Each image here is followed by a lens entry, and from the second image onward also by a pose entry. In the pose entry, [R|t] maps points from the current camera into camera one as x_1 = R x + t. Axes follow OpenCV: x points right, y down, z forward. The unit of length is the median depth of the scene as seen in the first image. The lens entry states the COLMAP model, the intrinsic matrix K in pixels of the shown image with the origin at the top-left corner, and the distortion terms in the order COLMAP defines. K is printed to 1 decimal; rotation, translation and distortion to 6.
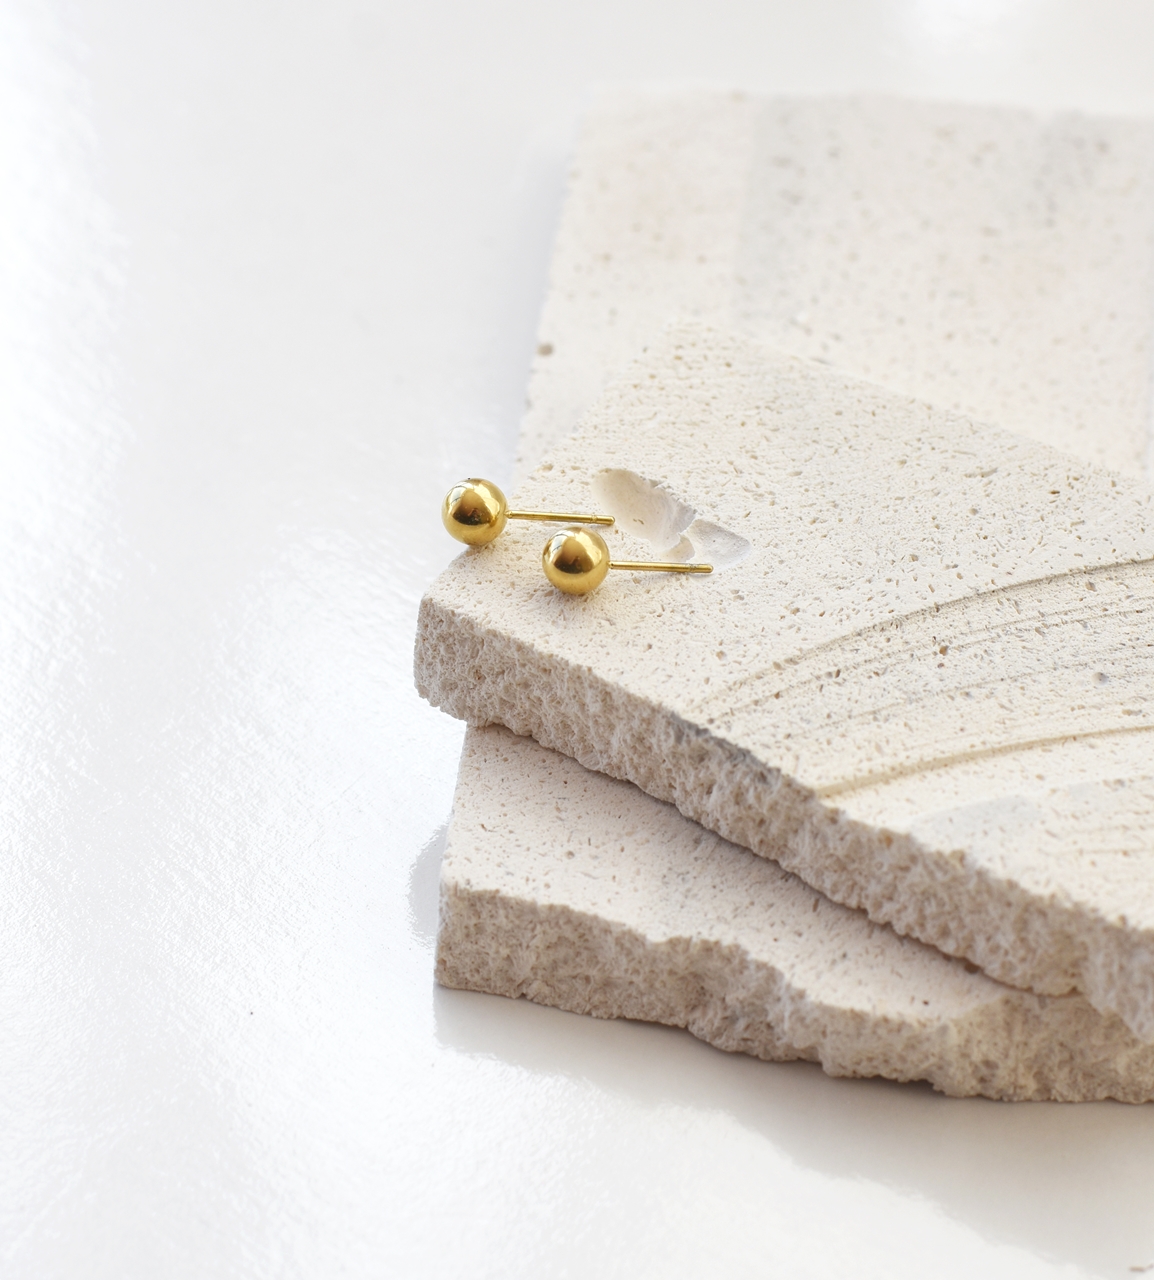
lens RADIAL K [[5226.1, 0, 578.3], [0, 5226.1, 635.8], [0, 0, 1]] dist [-0.198396, 0.000000]
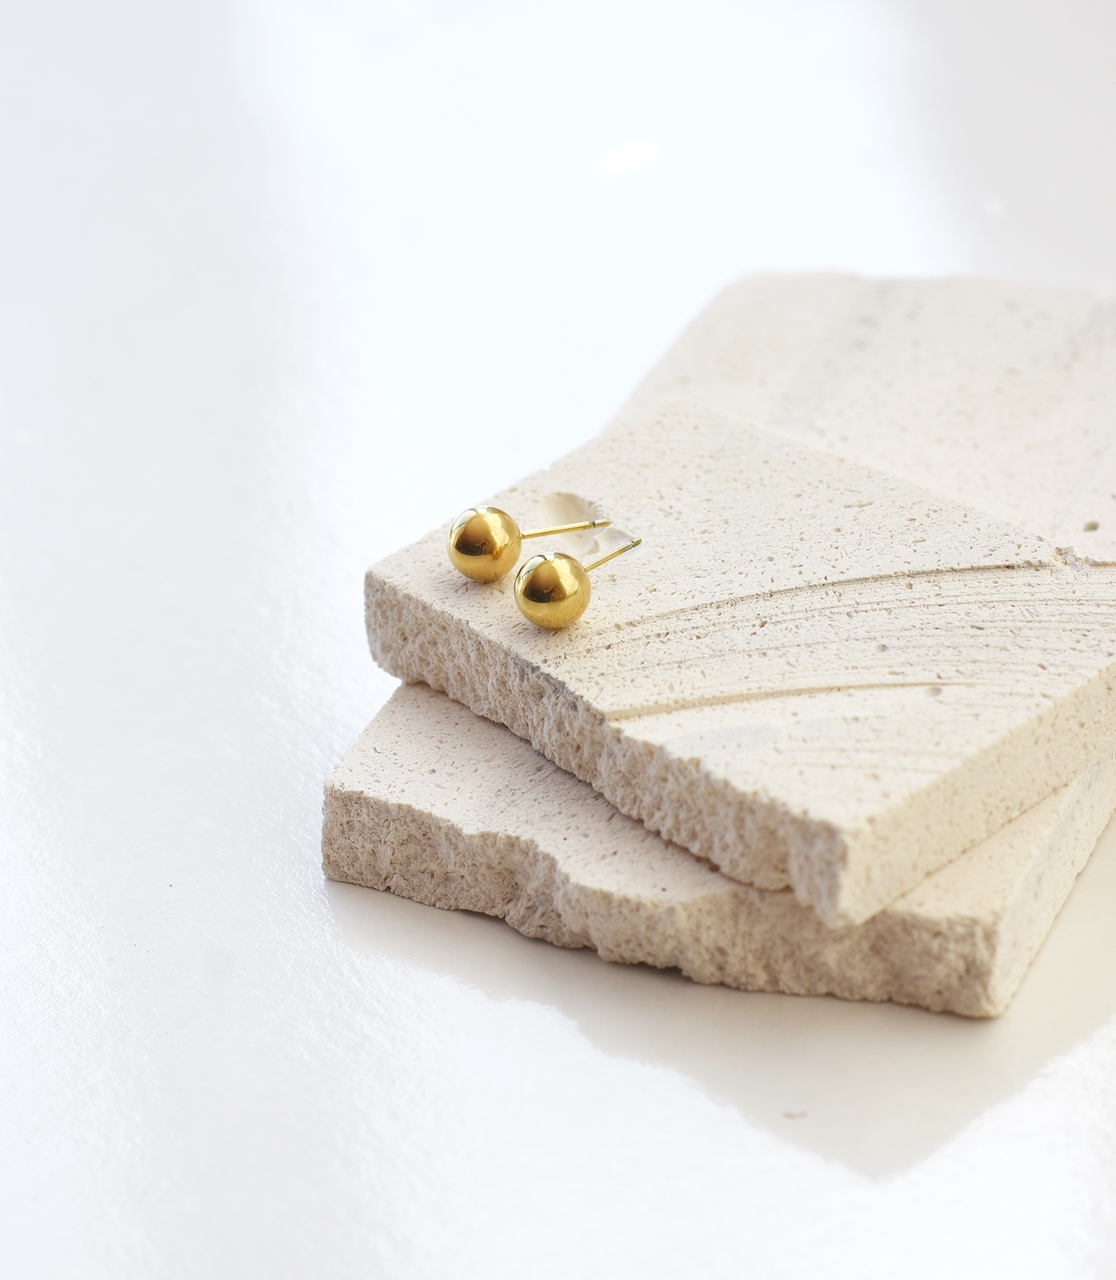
lens RADIAL K [[4510.6, 0, 550.5], [0, 4510.6, 641.0], [0, 0, 1]] dist [-0.206002, 0.000000]
pose [[0.941939, 0.039599, -0.333441, 0.368926], [-0.096138, 0.983255, -0.154812, 0.170639], [0.321727, 0.177880, 0.929973, 0.044434]]
